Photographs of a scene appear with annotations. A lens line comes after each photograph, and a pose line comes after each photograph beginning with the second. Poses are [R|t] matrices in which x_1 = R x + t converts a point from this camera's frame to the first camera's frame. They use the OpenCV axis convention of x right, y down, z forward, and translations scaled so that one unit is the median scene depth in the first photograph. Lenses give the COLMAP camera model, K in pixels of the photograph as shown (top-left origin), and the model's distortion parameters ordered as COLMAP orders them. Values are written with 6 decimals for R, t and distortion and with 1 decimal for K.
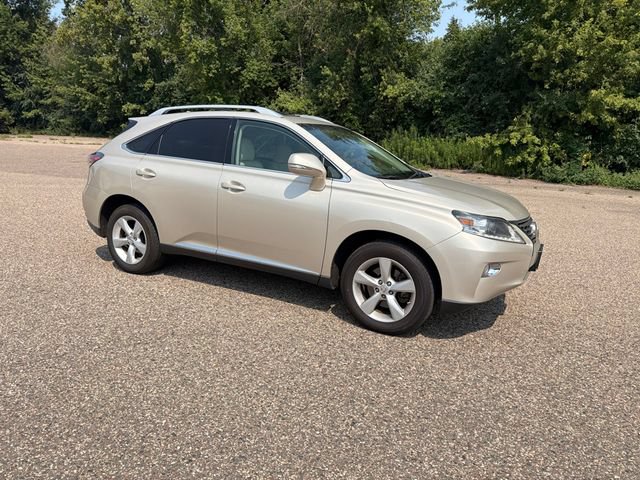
lens RADIAL K [[448.9, 0, 320.0], [0, 448.9, 237.7], [0, 0, 1]] dist [0.029279, -0.038126]
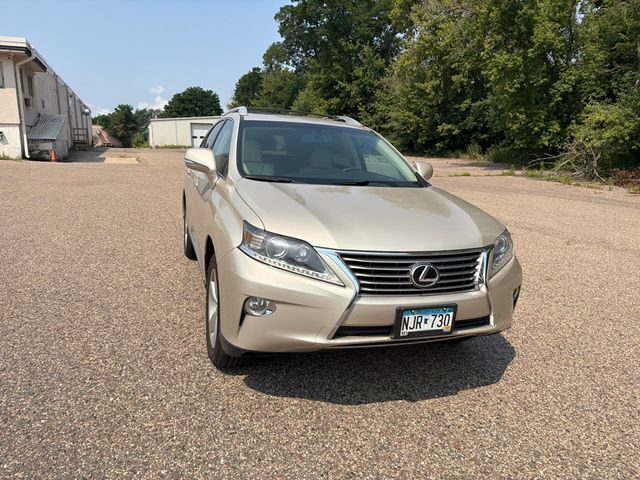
lens RADIAL K [[448.9, 0, 322.4], [0, 448.9, 237.0], [0, 0, 1]] dist [0.029279, -0.038126]
pose [[0.745877, 0.129070, -0.653459, 0.148289], [-0.159755, 0.987076, 0.012617, -0.010747], [0.646642, 0.094982, 0.756857, 0.085136]]
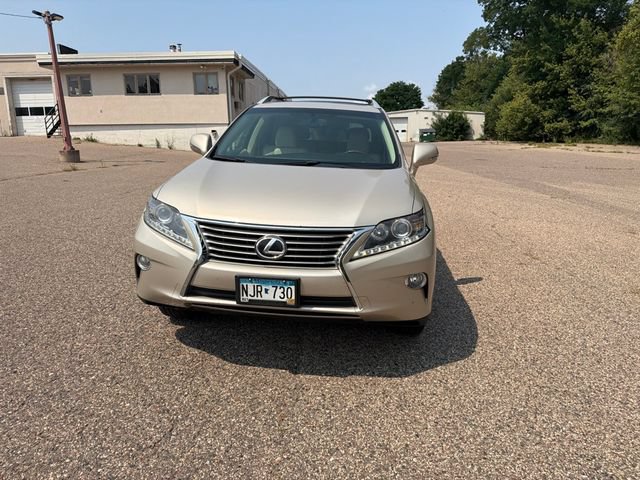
lens RADIAL K [[448.9, 0, 323.3], [0, 448.9, 235.7], [0, 0, 1]] dist [0.029279, -0.038126]
pose [[0.392851, 0.178452, -0.902122, 0.209729], [-0.203683, 0.973511, 0.103875, -0.022785], [0.896762, 0.142939, 0.418792, 0.155996]]
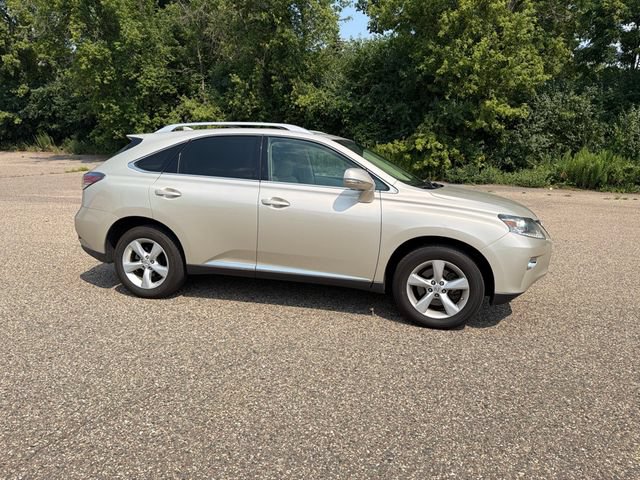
lens RADIAL K [[448.9, 0, 320.0], [0, 448.9, 237.7], [0, 0, 1]] dist [0.029279, -0.038126]
pose [[0.969083, -0.066777, 0.237525, -0.072197], [0.069831, 0.997549, -0.004456, -0.004785], [-0.236646, 0.020905, 0.971371, -0.002326]]
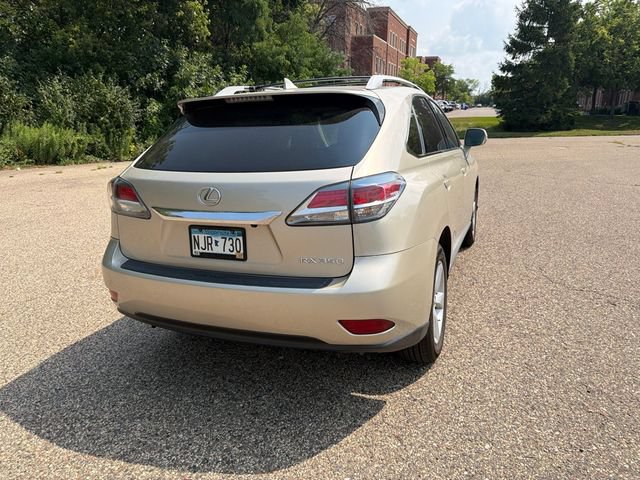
lens RADIAL K [[448.9, 0, 321.1], [0, 448.9, 240.0], [0, 0, 1]] dist [0.029279, -0.038126]
pose [[-0.105326, -0.285043, 0.952710, -0.237886], [0.229974, 0.925087, 0.302203, -0.071368], [-0.967480, 0.250929, -0.031883, 0.287390]]
